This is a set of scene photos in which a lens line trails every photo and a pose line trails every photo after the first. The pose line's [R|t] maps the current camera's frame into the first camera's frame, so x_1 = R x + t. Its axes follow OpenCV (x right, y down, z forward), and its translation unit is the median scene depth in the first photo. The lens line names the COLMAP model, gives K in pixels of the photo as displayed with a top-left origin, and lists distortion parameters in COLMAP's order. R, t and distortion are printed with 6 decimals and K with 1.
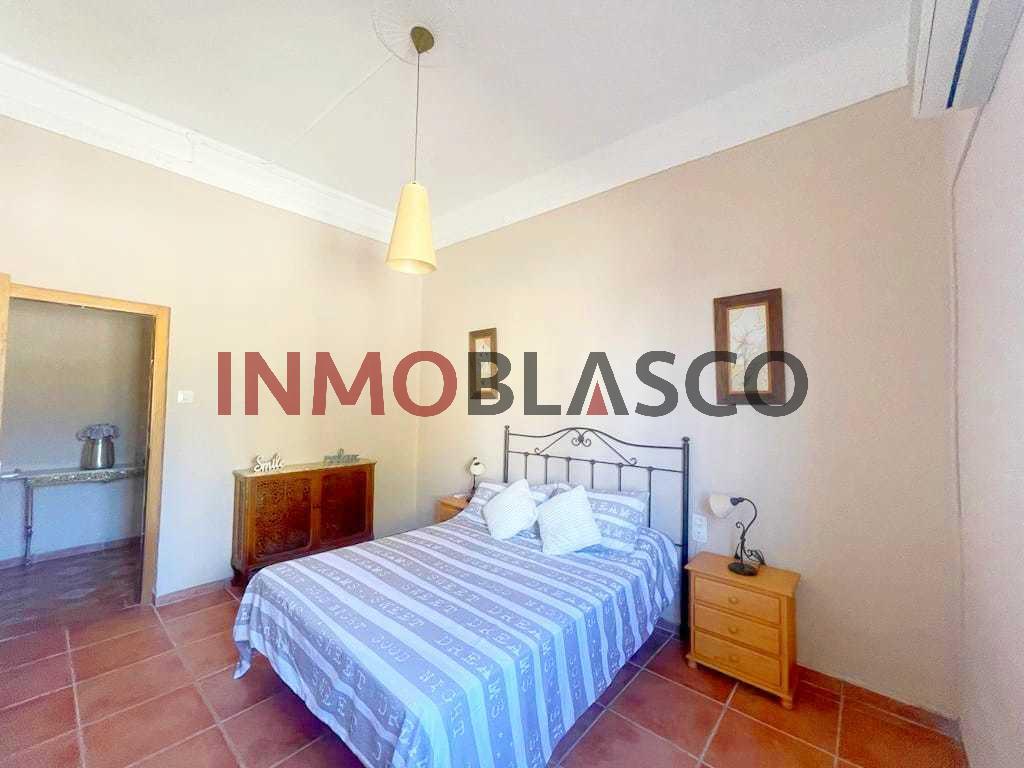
lens RADIAL K [[418.5, 0, 504.2], [0, 418.5, 383.7], [0, 0, 1]] dist [-0.035648, -0.000011]
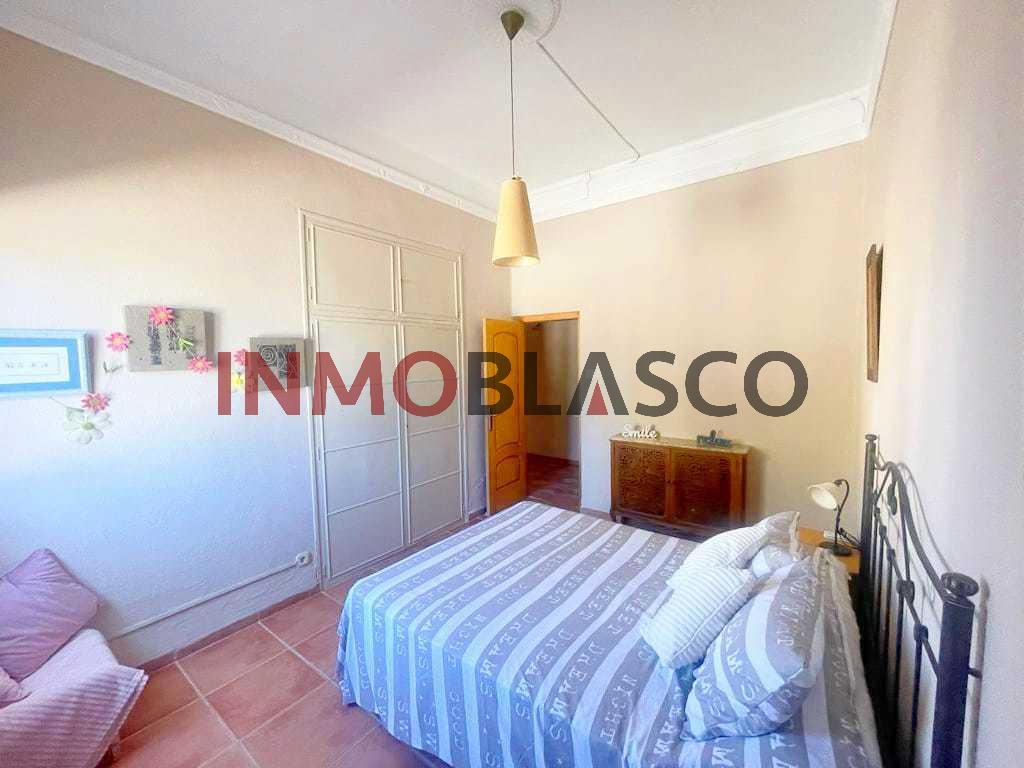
lens RADIAL K [[415.6, 0, 512.0], [0, 415.6, 384.0], [0, 0, 1]] dist [-0.000126, 0.000012]
pose [[0.094629, 0.051466, -0.994181, 0.748590], [0.054643, 0.996889, 0.056808, -0.033986], [0.994012, -0.059701, 0.091523, 0.782711]]
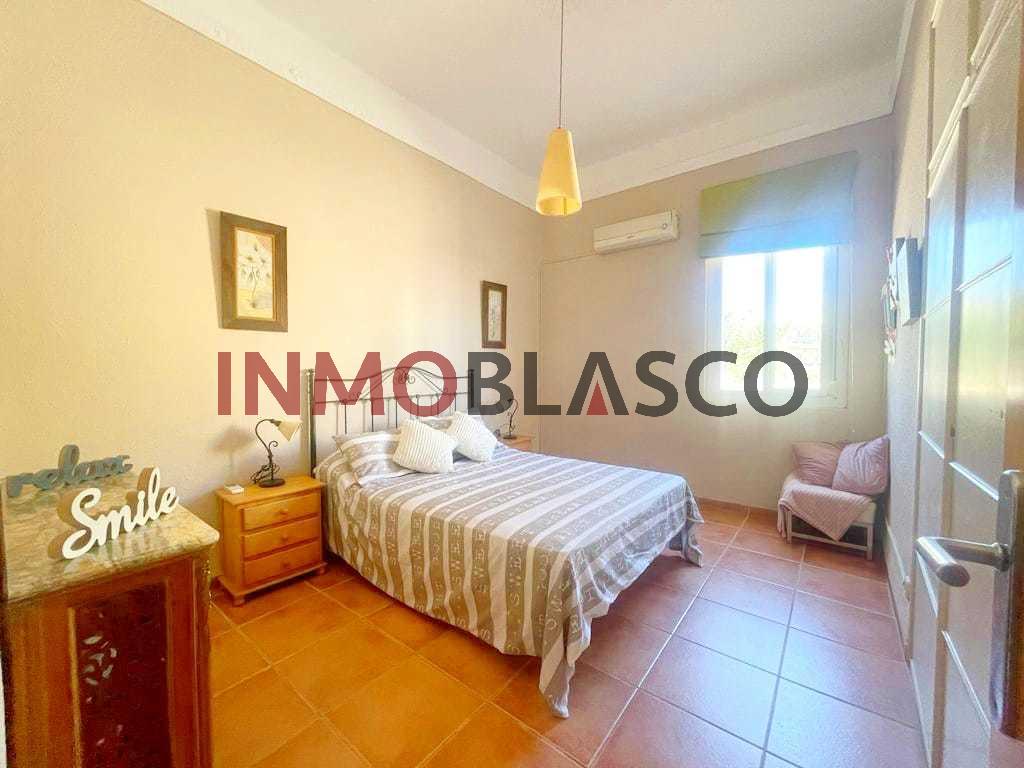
lens RADIAL K [[415.6, 0, 512.0], [0, 415.6, 384.0], [0, 0, 1]] dist [-0.000126, 0.000012]
pose [[-0.056252, -0.052888, 0.997015, -1.195915], [-0.043156, 0.997791, 0.050495, 0.112997], [-0.997483, -0.040187, -0.058410, 1.054192]]
